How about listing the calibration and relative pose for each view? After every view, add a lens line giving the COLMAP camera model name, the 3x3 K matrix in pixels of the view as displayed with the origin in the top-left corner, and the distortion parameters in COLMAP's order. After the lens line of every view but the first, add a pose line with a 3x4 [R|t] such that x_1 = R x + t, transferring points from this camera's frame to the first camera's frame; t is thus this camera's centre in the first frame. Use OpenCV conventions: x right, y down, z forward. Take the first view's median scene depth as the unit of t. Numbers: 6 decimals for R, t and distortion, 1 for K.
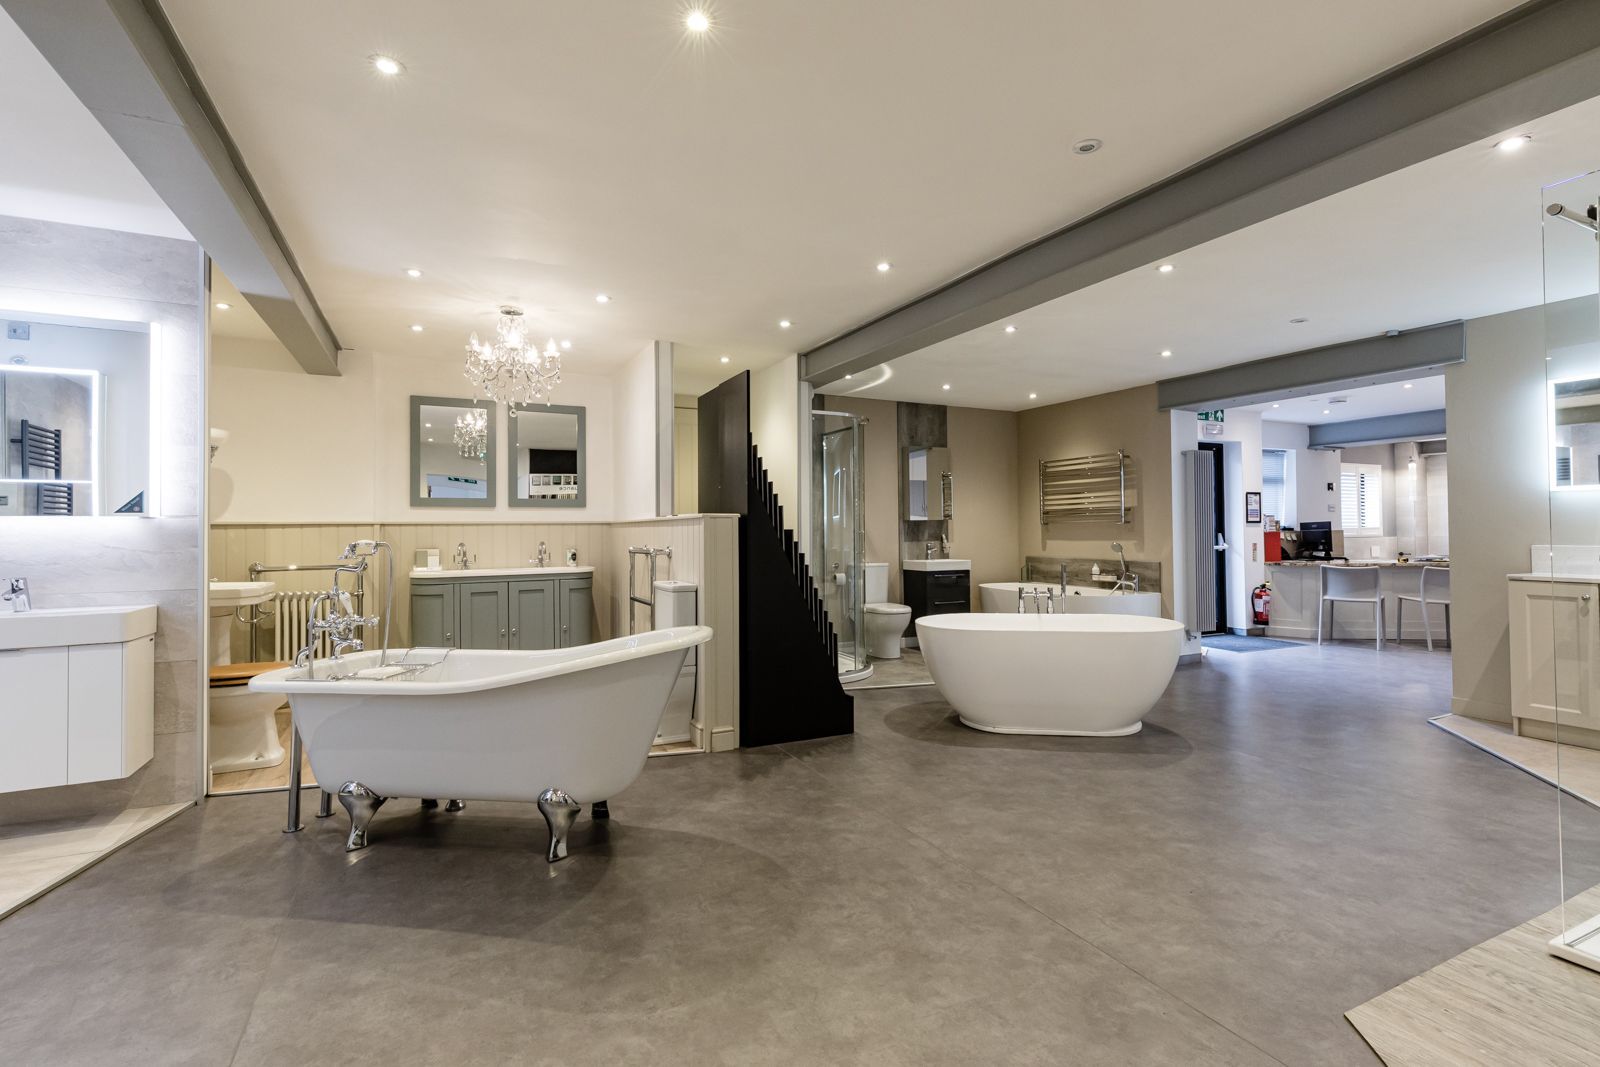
lens RADIAL K [[735.0, 0, 800.5], [0, 735.0, 525.6], [0, 0, 1]] dist [0.002454, 0.000854]
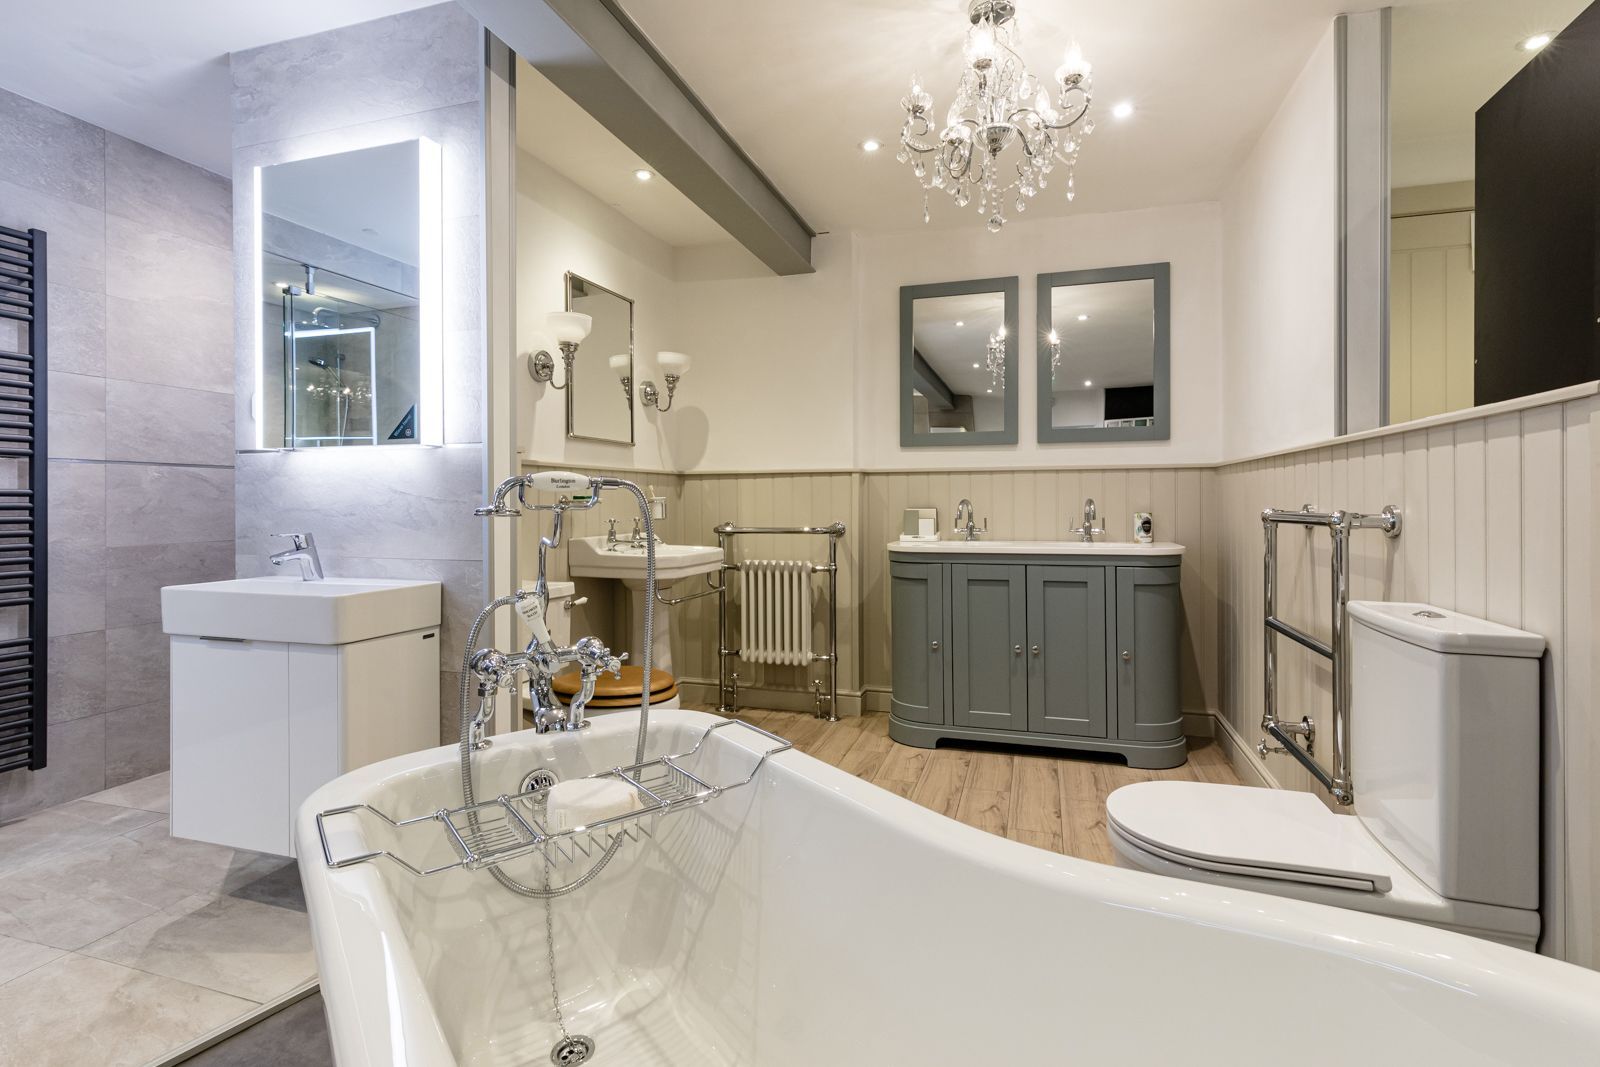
lens RADIAL K [[735.0, 0, 816.3], [0, 735.0, 498.5], [0, 0, 1]] dist [0.002454, 0.000854]
pose [[0.729924, 0.003548, -0.683519, -0.119767], [0.001478, 0.999976, 0.006768, 0.018946], [0.683527, -0.005950, 0.729901, 0.465328]]
